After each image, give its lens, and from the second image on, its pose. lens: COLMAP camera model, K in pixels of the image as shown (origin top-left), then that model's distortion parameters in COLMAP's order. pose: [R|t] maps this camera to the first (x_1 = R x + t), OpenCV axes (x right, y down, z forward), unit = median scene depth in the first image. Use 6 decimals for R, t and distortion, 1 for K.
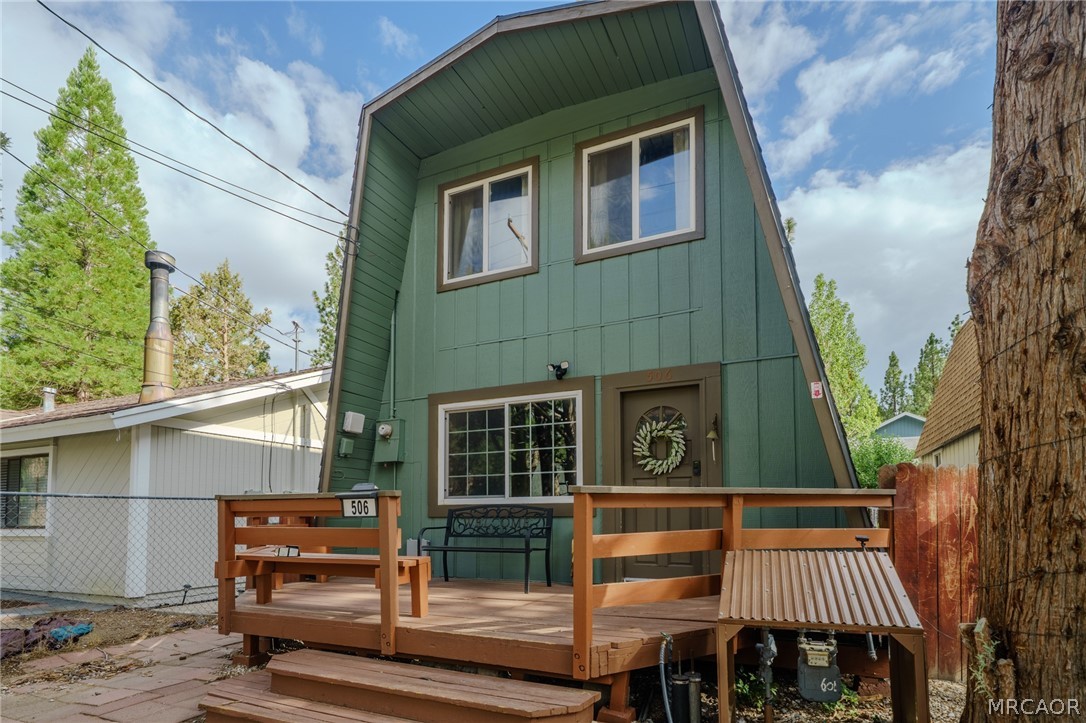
lens RADIAL K [[502.3, 0, 543.0], [0, 502.3, 361.5], [0, 0, 1]] dist [-0.000759, -0.000025]
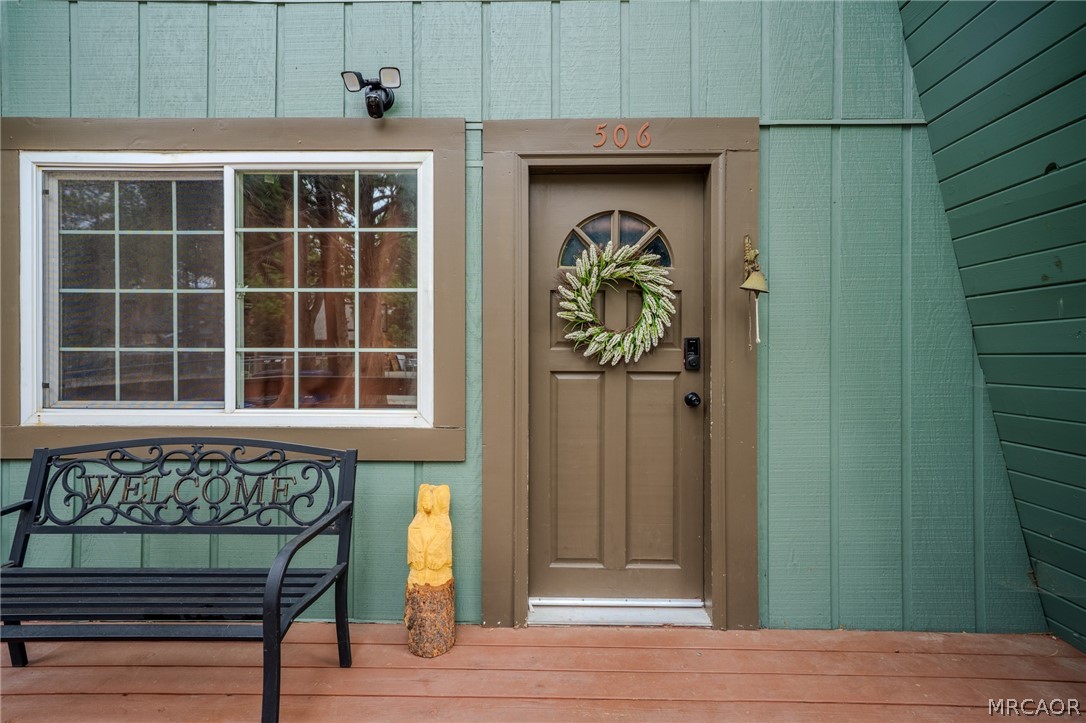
lens RADIAL K [[535.7, 0, 543.0], [0, 535.7, 361.5], [0, 0, 1]] dist [-0.001463, -0.000299]
pose [[0.928049, 0.004604, 0.372430, -0.000877], [-0.119480, 0.950758, 0.285978, 0.090966], [-0.352774, -0.309900, 0.882900, 0.580153]]
